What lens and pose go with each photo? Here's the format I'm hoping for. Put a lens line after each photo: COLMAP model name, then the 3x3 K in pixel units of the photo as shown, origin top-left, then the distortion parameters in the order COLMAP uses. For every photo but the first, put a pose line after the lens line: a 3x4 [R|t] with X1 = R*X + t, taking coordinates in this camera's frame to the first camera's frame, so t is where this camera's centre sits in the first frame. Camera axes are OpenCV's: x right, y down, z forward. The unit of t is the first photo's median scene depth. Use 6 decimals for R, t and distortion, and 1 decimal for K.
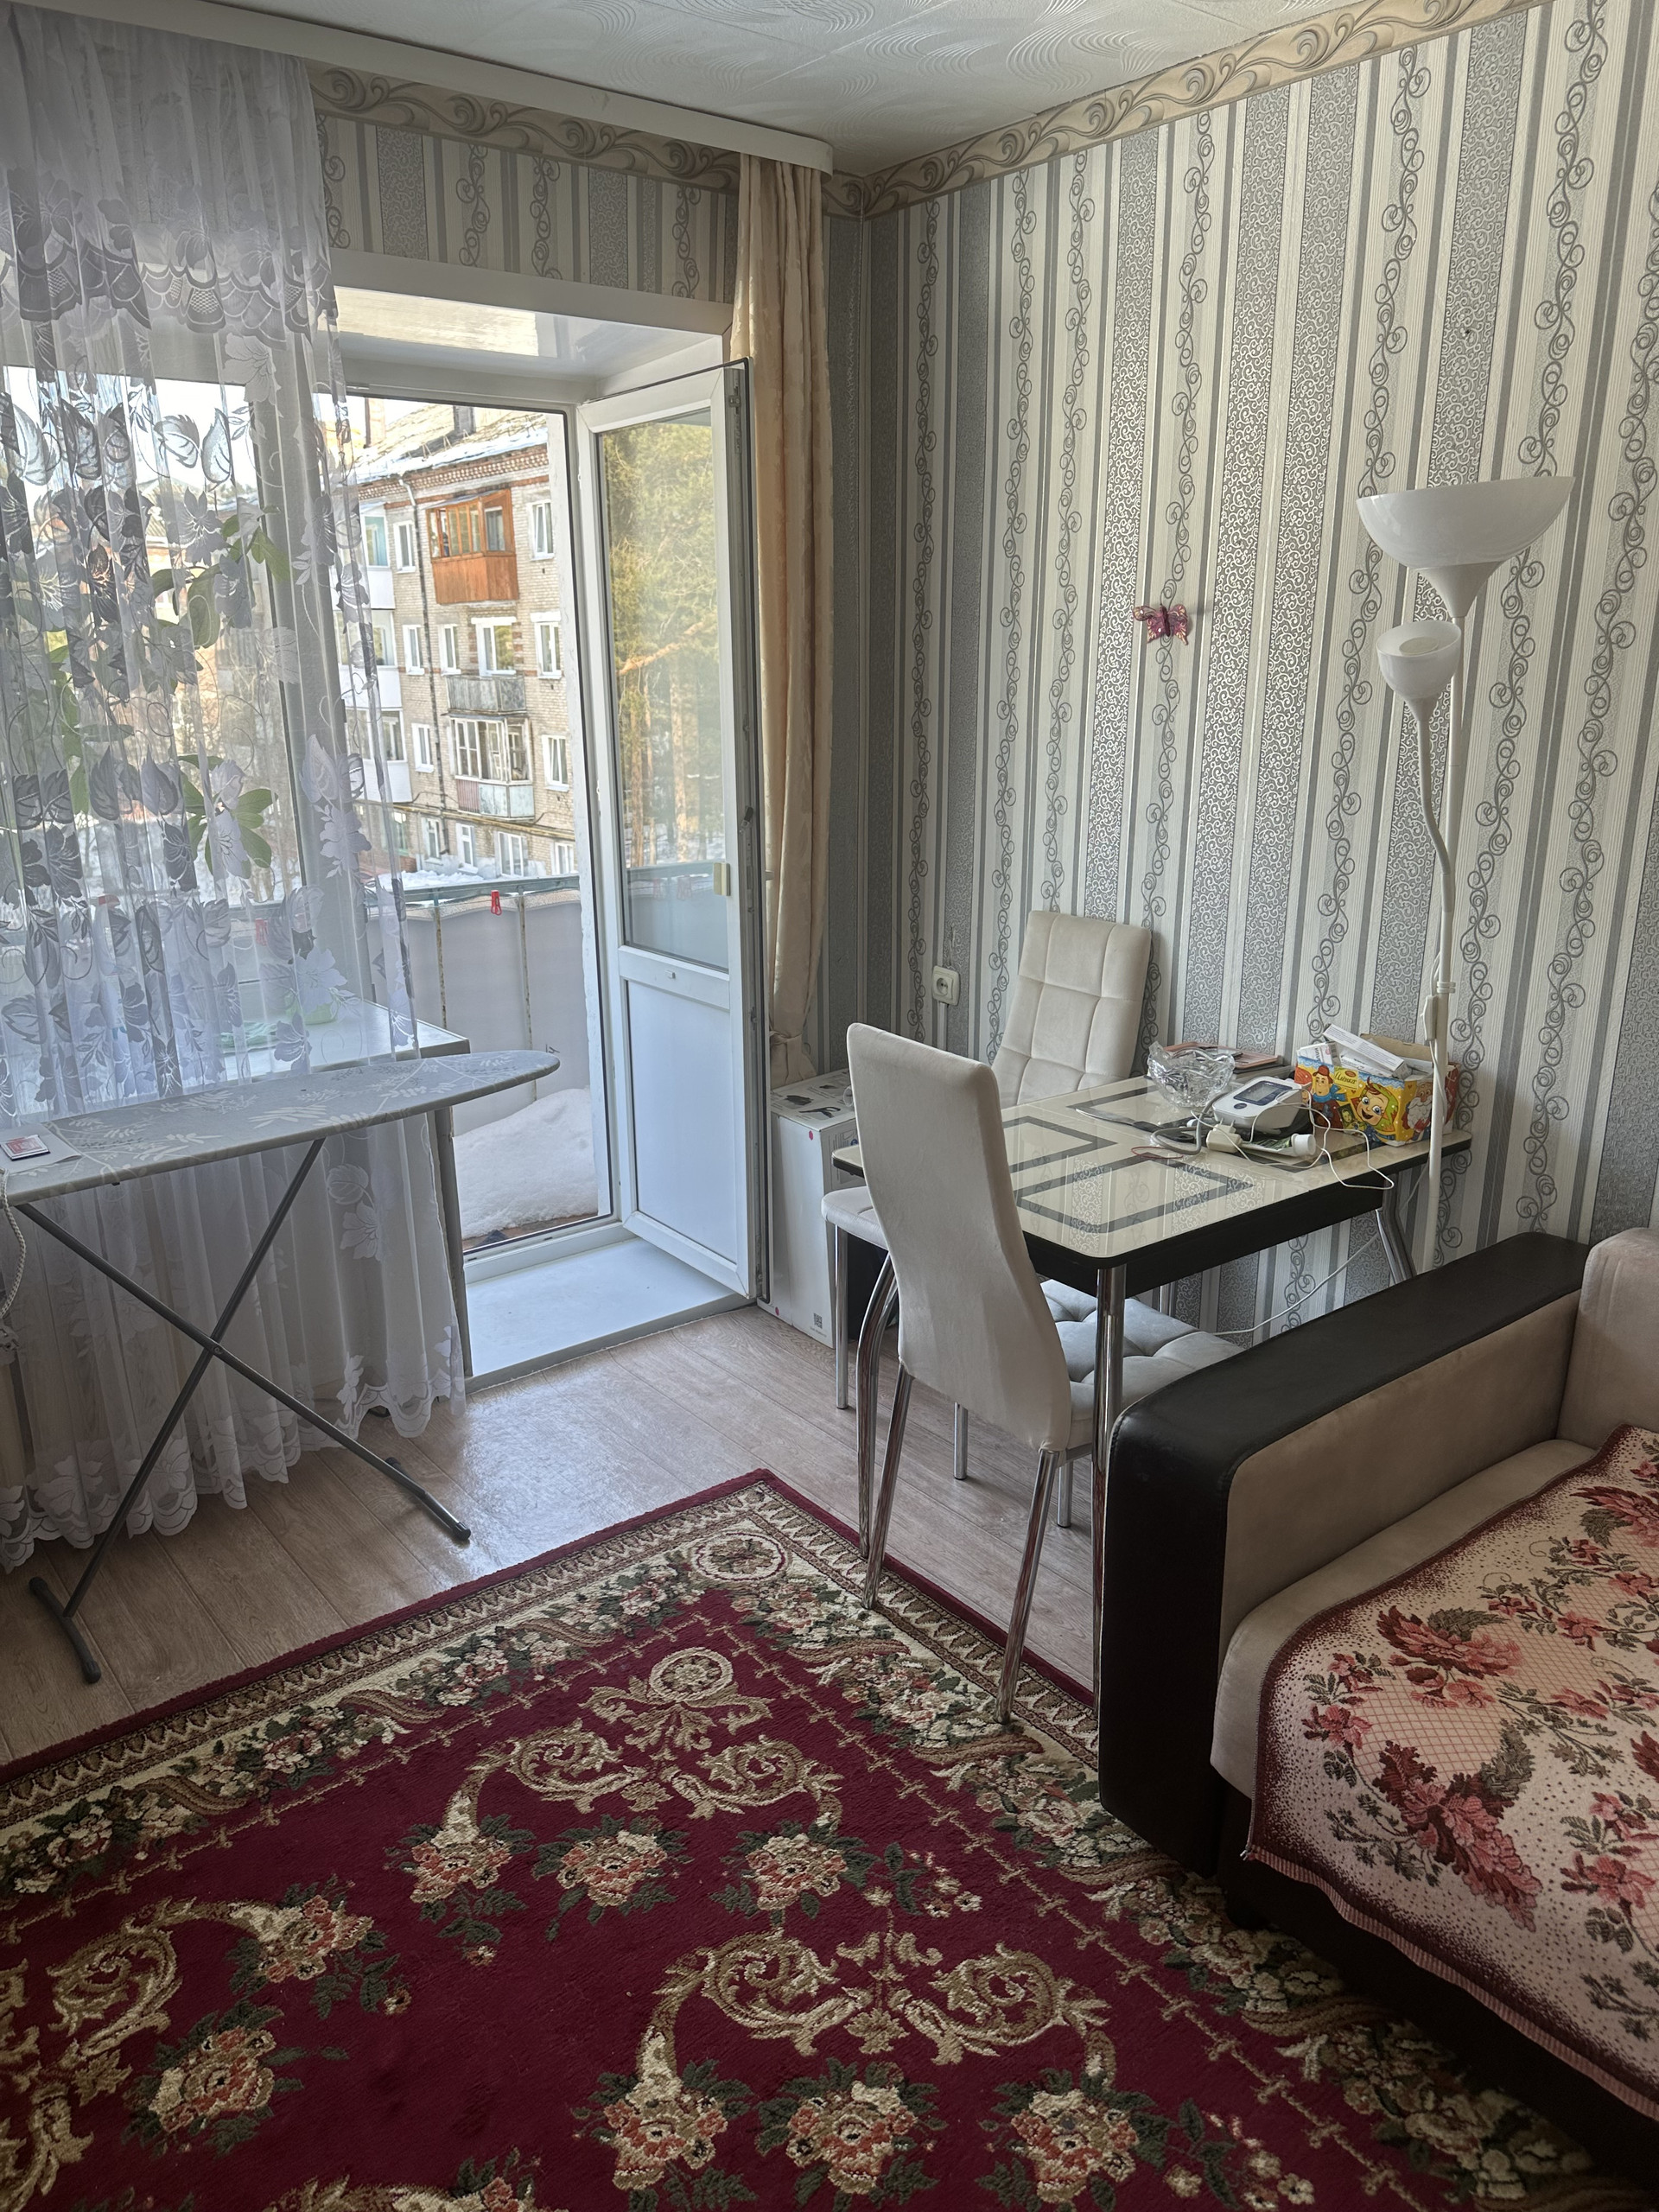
lens RADIAL K [[1576.3, 0, 822.0], [0, 1576.3, 1109.6], [0, 0, 1]] dist [0.049471, -0.045998]
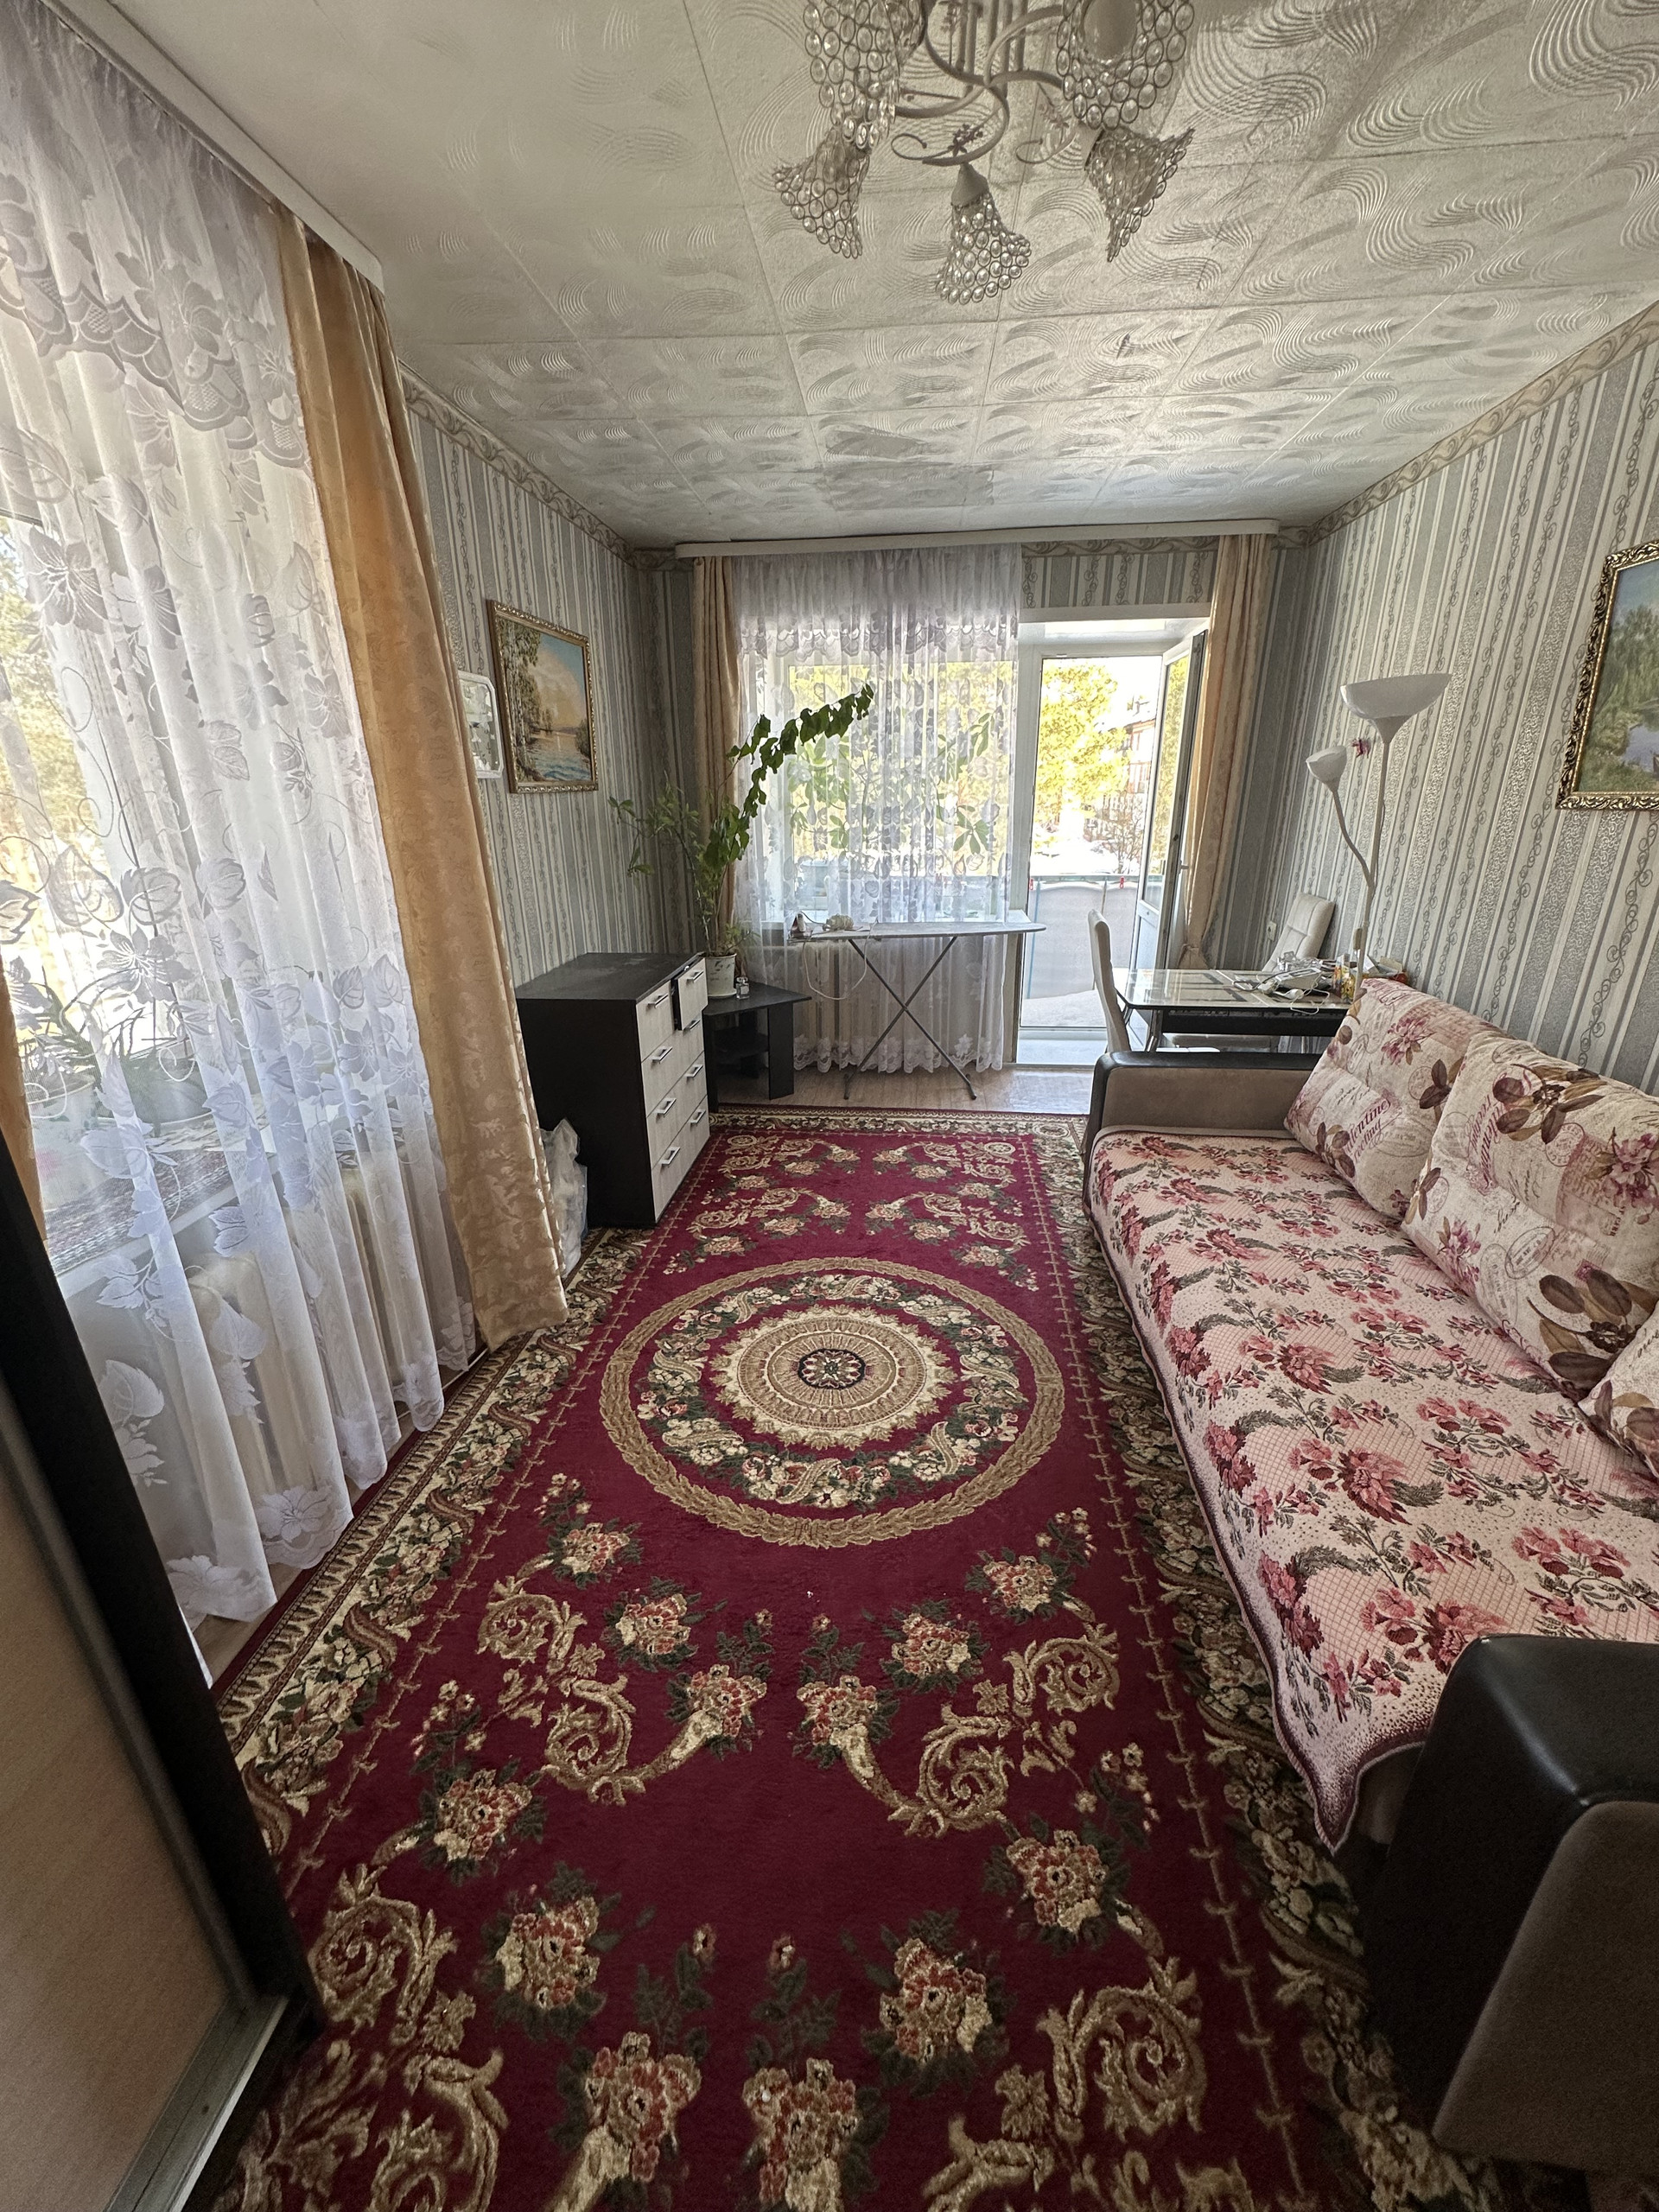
lens RADIAL K [[890.0, 0, 826.8], [0, 890.0, 1107.9], [0, 0, 1]] dist [0.009616, 0.000045]
pose [[0.716553, 0.245875, -0.652761, 0.814020], [-0.196399, 0.969071, 0.149427, 0.139904], [0.669312, 0.021129, 0.742681, -0.401621]]
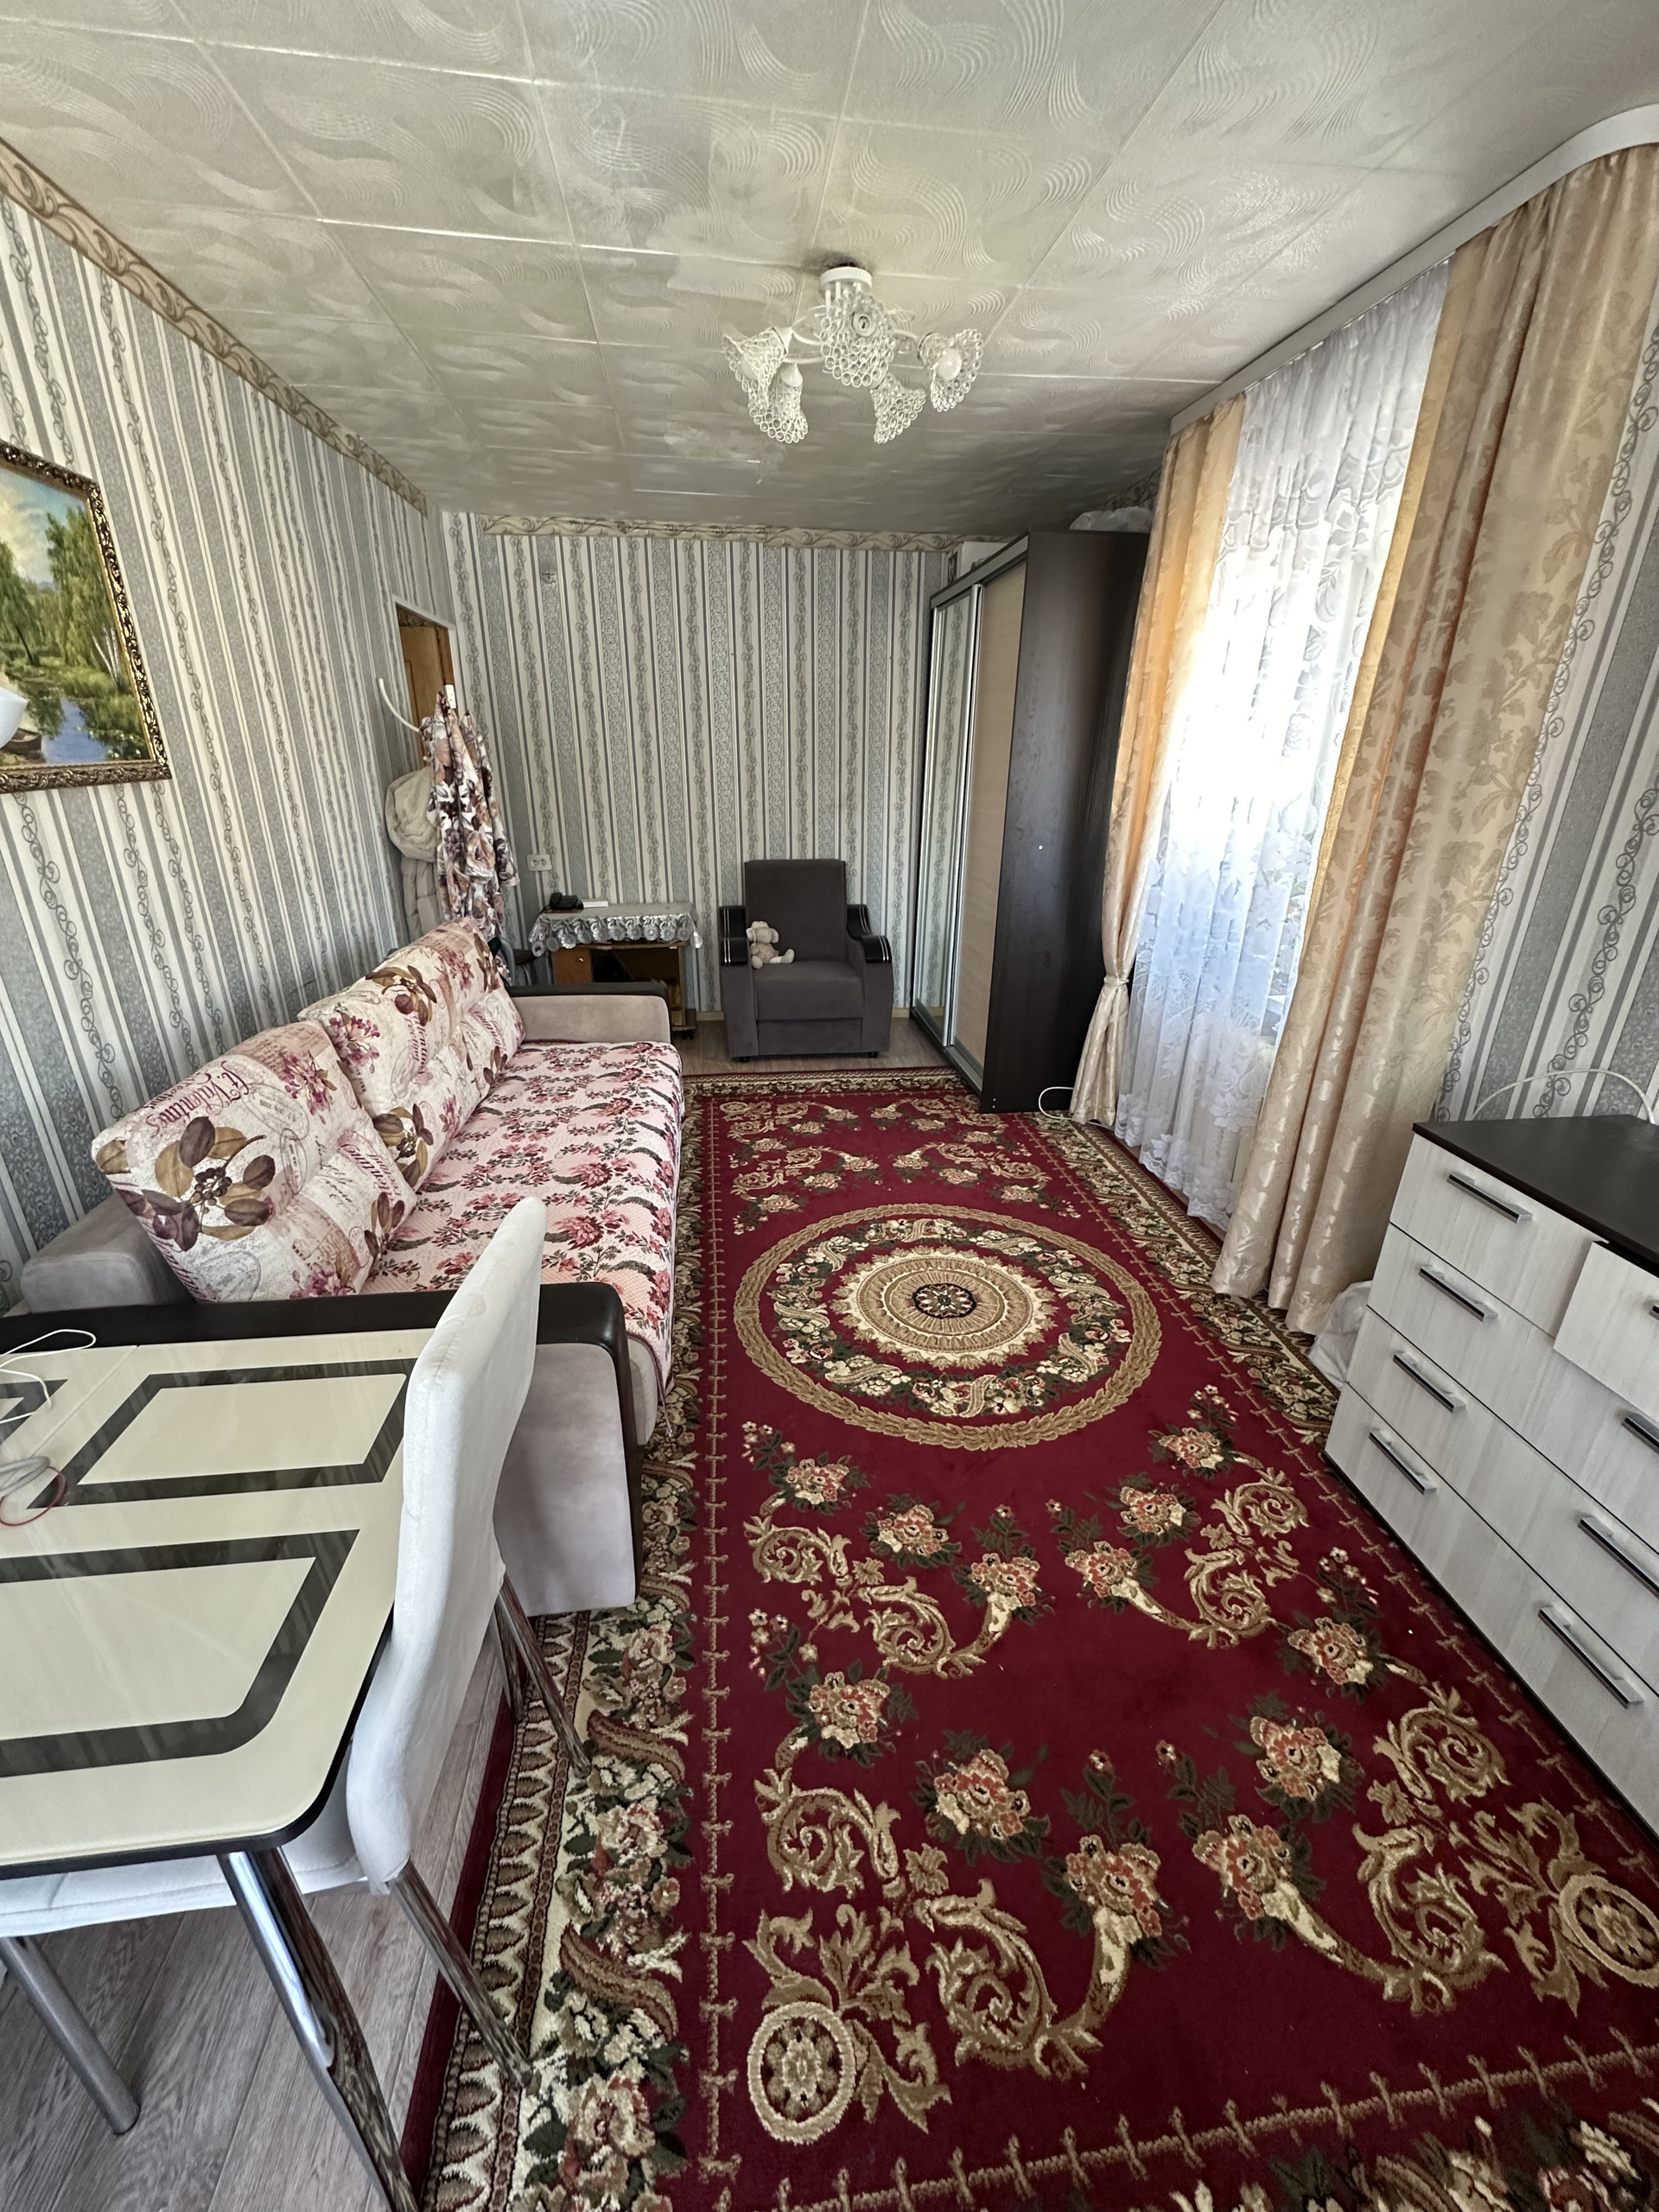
lens RADIAL K [[890.0, 0, 836.5], [0, 890.0, 1107.5], [0, 0, 1]] dist [0.009616, 0.000045]
pose [[-0.859212, -0.188073, 0.475797, -0.257710], [0.144574, 0.802826, 0.578419, -0.318825], [-0.490767, 0.565773, -0.662607, 1.202980]]
